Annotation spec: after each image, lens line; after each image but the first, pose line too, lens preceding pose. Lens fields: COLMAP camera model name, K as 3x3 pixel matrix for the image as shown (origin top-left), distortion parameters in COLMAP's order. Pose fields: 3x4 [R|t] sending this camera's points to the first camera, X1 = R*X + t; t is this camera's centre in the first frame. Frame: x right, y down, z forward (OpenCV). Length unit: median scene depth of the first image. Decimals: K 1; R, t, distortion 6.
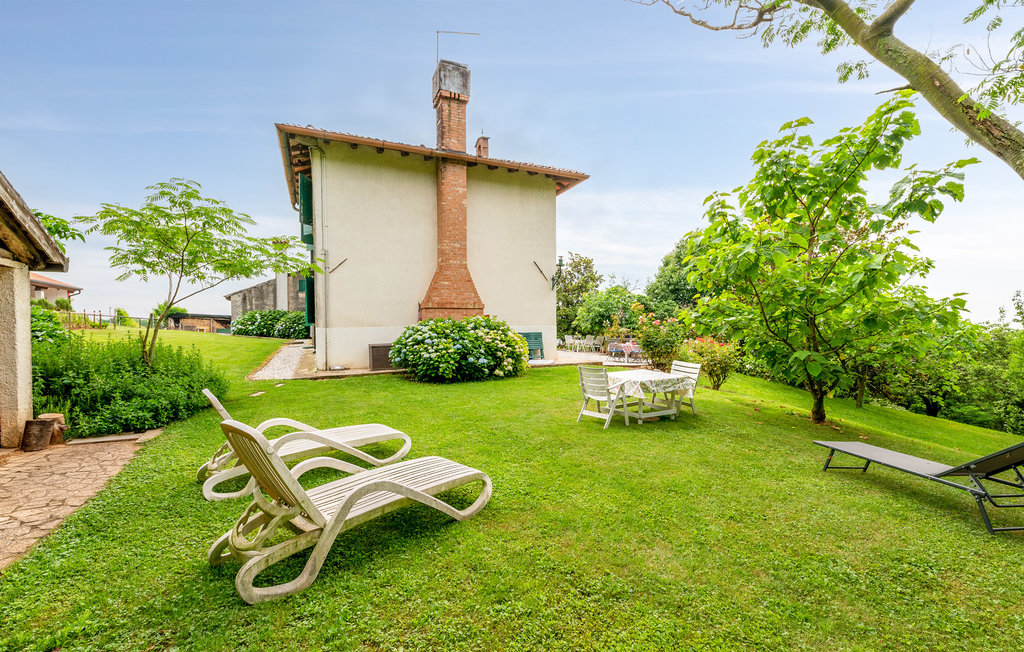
lens RADIAL K [[421.7, 0, 507.0], [0, 421.7, 341.3], [0, 0, 1]] dist [0.011840, -0.006813]
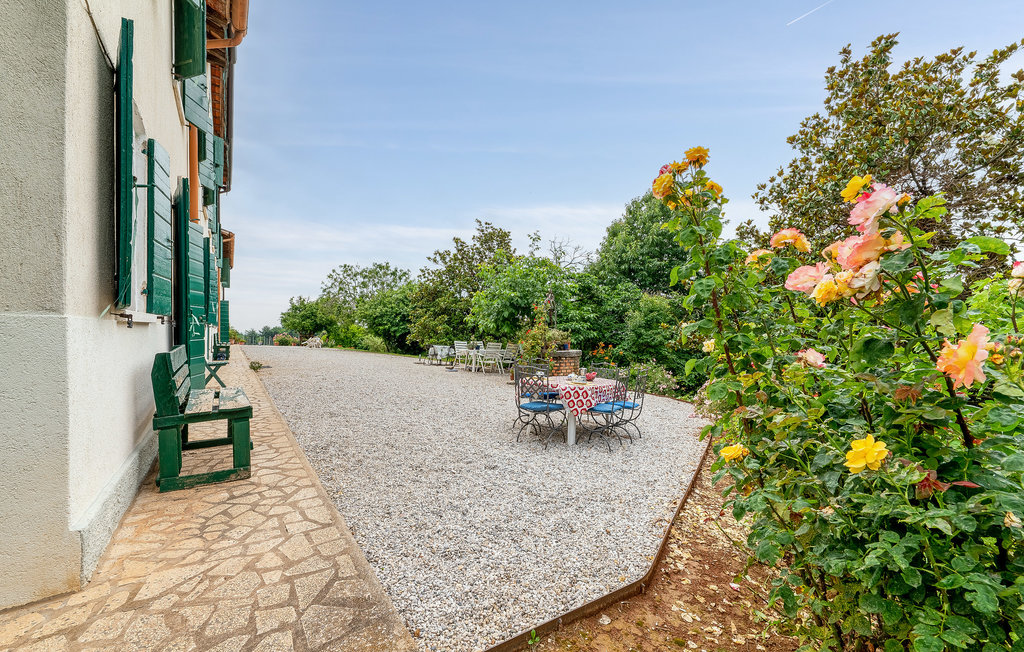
lens RADIAL K [[421.7, 0, 507.0], [0, 421.7, 341.3], [0, 0, 1]] dist [0.011840, -0.006813]
pose [[0.984979, 0.005757, 0.172577, 0.158294], [-0.006196, 0.999979, 0.002002, -0.021964], [-0.172562, -0.003042, 0.984994, 0.613344]]
